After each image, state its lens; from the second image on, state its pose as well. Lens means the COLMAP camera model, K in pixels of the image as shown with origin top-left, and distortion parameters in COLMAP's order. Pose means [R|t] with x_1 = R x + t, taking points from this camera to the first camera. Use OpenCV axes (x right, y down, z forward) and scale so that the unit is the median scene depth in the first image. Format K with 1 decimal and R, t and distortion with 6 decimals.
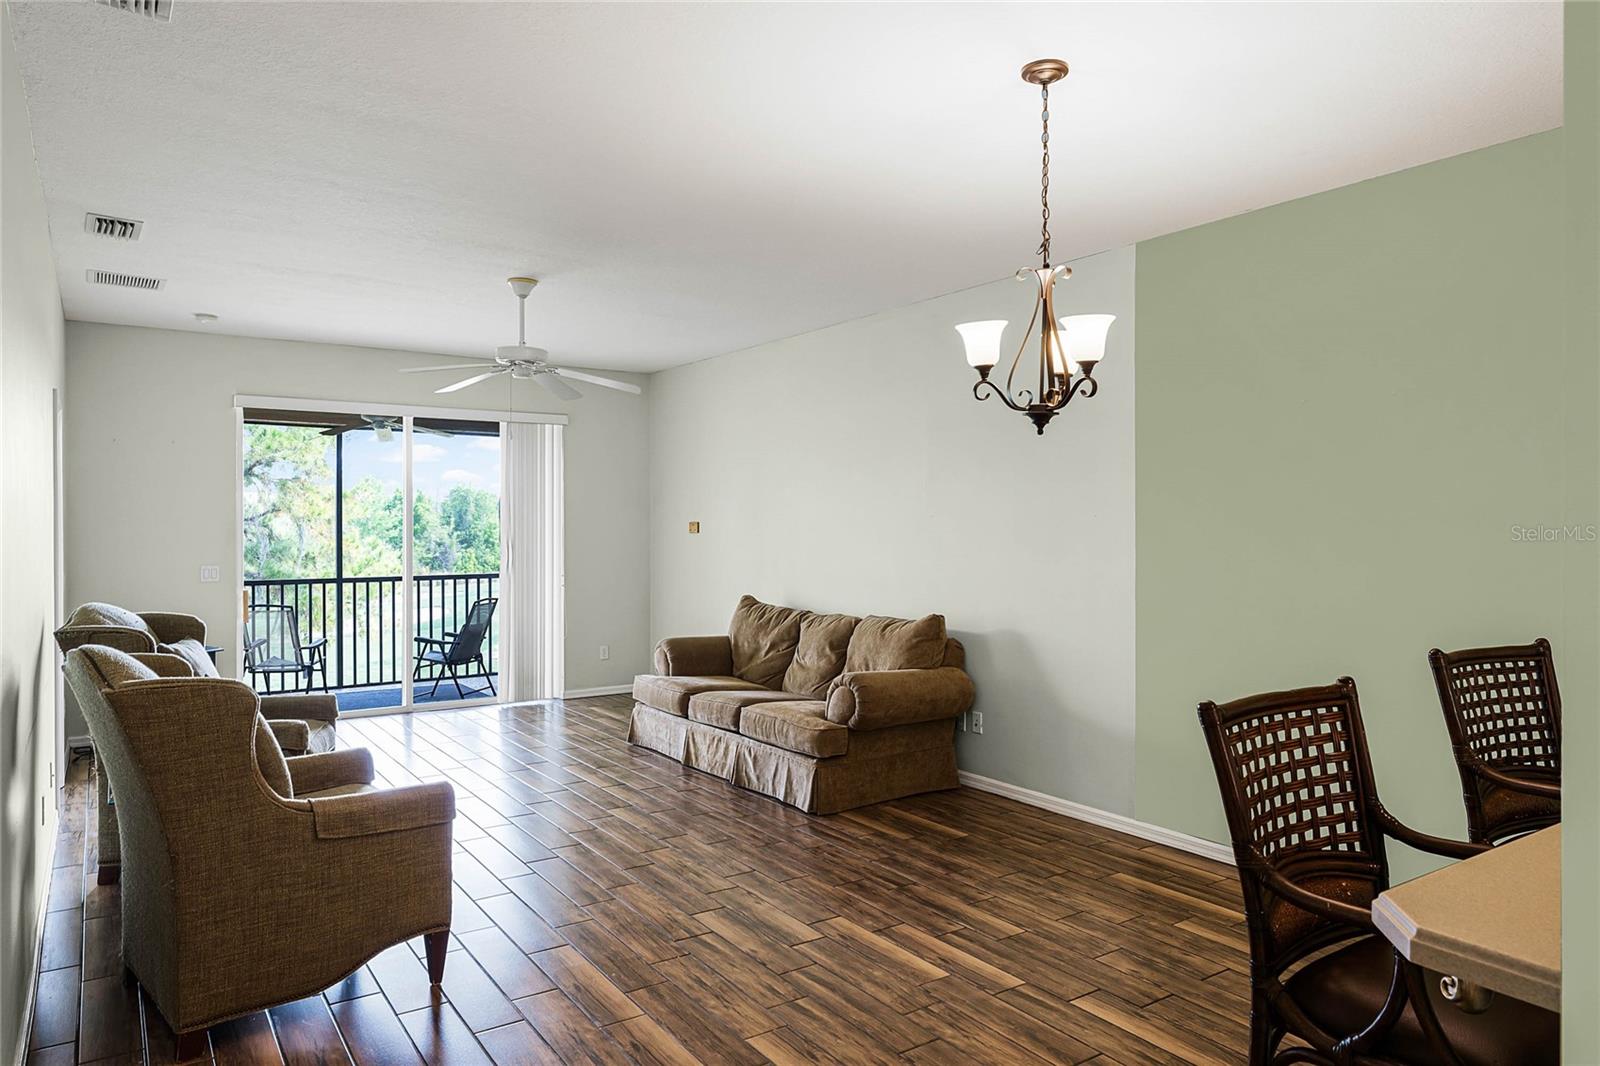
lens RADIAL K [[999.7, 0, 800.0], [0, 999.7, 533.0], [0, 0, 1]] dist [0.001750, 0.000347]
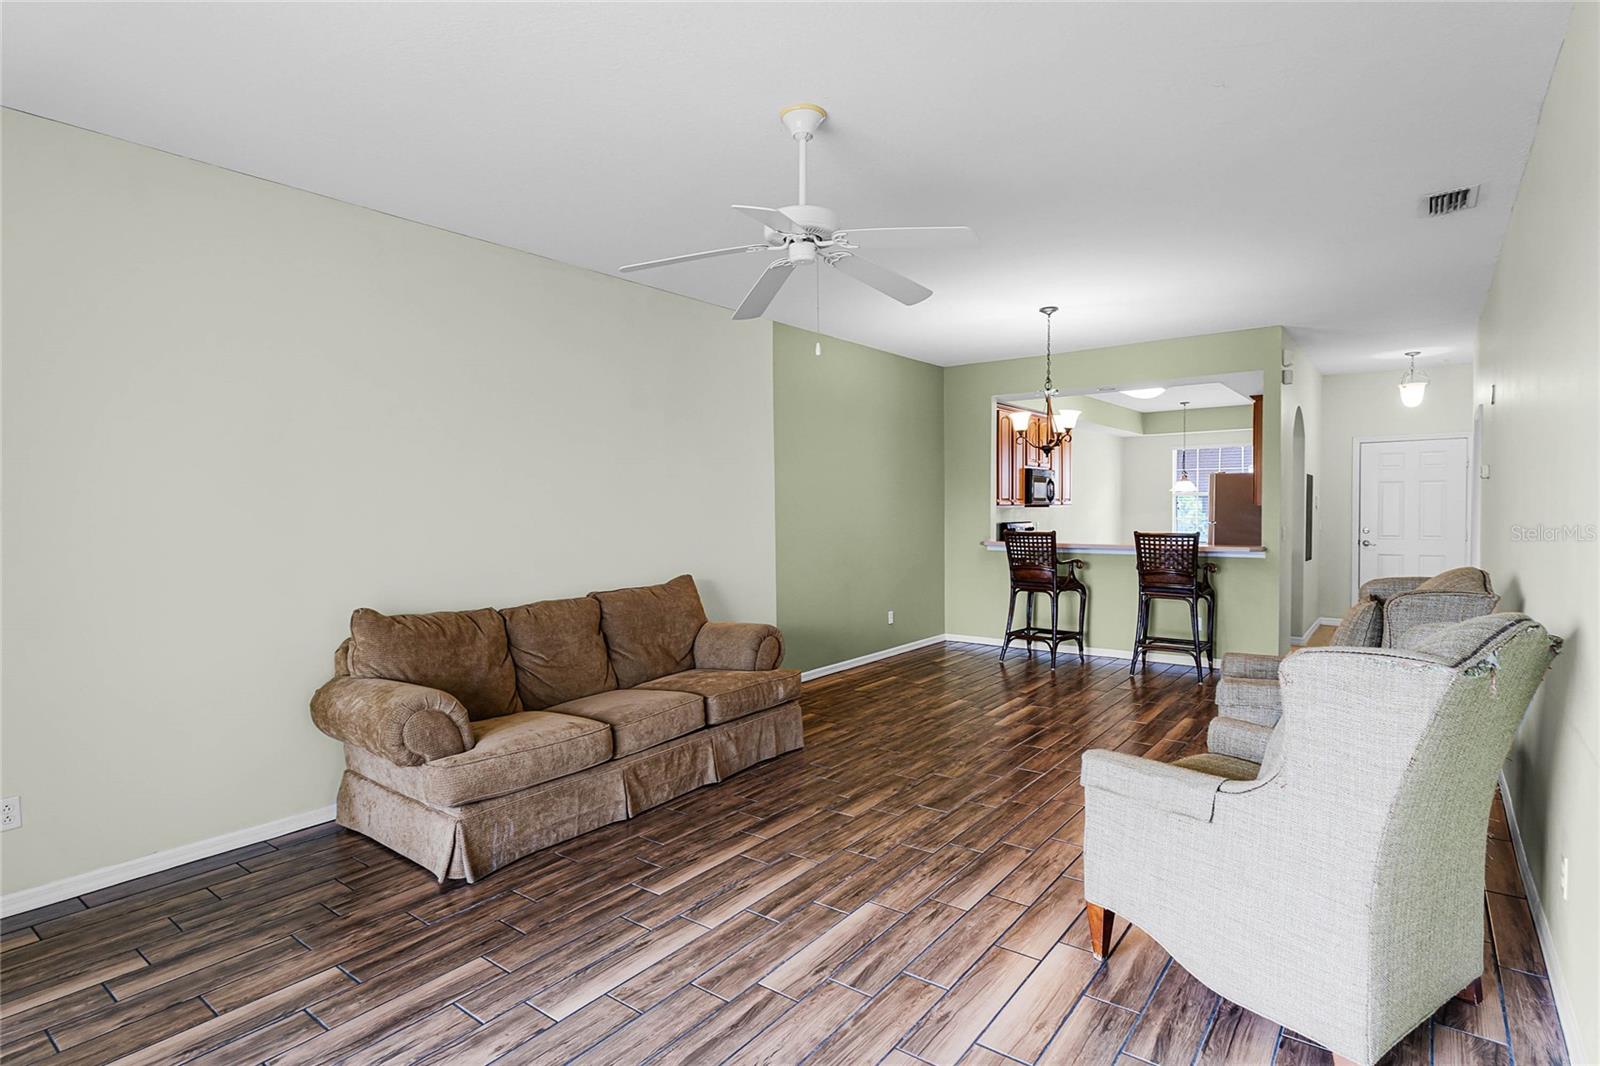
lens RADIAL K [[820.2, 0, 800.0], [0, 820.2, 533.0], [0, 0, 1]] dist [-0.018355, 0.000219]
pose [[-0.304535, -0.032024, 0.951963, -1.006938], [0.012458, 0.999215, 0.037598, 0.003793], [-0.952420, 0.023309, -0.303897, 1.488801]]
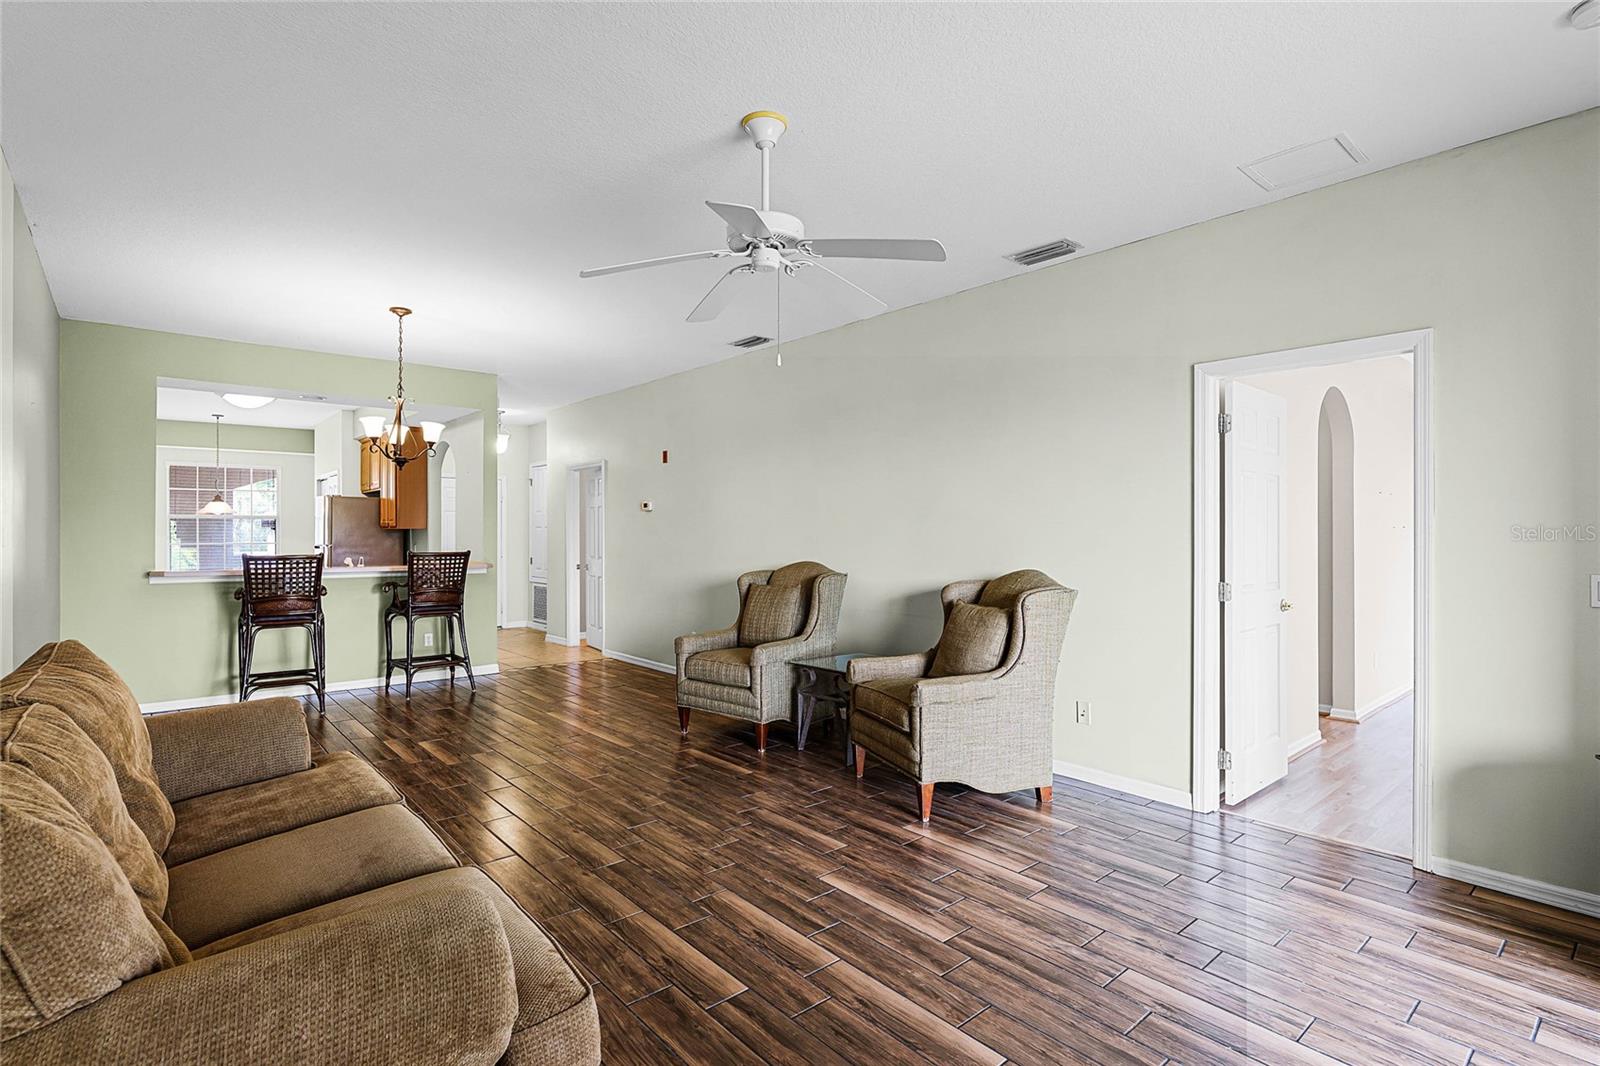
lens RADIAL K [[775.7, 0, 800.0], [0, 775.7, 533.0], [0, 0, 1]] dist [0.028084, 0.000010]
pose [[-0.994684, -0.005818, -0.102814, -0.318363], [-0.007079, 0.999904, 0.011912, 0.010500], [0.102735, 0.012577, -0.994629, 1.928729]]
